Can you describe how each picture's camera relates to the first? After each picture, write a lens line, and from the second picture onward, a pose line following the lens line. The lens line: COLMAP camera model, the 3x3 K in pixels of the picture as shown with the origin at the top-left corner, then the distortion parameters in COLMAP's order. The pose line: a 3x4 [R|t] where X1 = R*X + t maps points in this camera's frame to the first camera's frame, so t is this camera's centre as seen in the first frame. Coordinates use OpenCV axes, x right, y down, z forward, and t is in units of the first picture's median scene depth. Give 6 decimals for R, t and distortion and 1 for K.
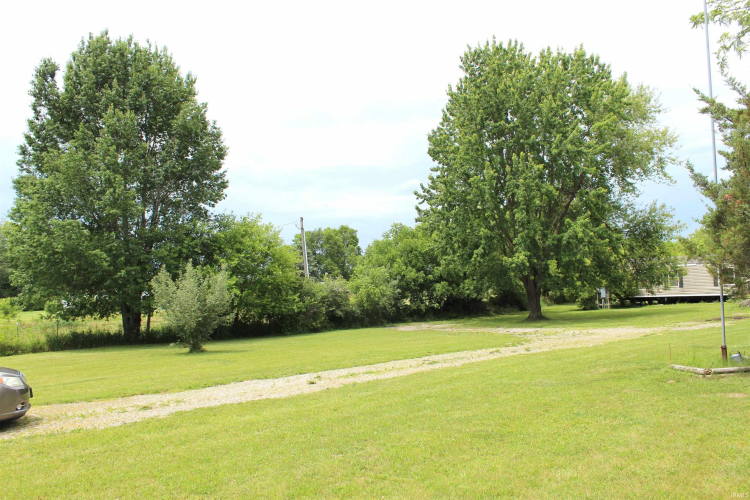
lens RADIAL K [[632.7, 0, 375.0], [0, 632.7, 250.0], [0, 0, 1]] dist [-0.158463, 0.143787]
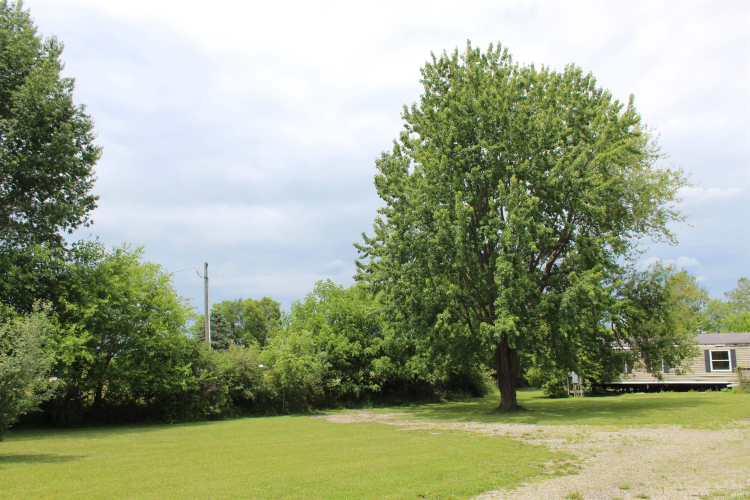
lens RADIAL K [[632.7, 0, 375.0], [0, 632.7, 250.0], [0, 0, 1]] dist [-0.158463, 0.143787]
pose [[0.991915, 0.053876, 0.114900, -0.003344], [-0.039012, 0.991020, -0.127893, 0.022110], [-0.120758, 0.122376, 0.985110, 0.256922]]
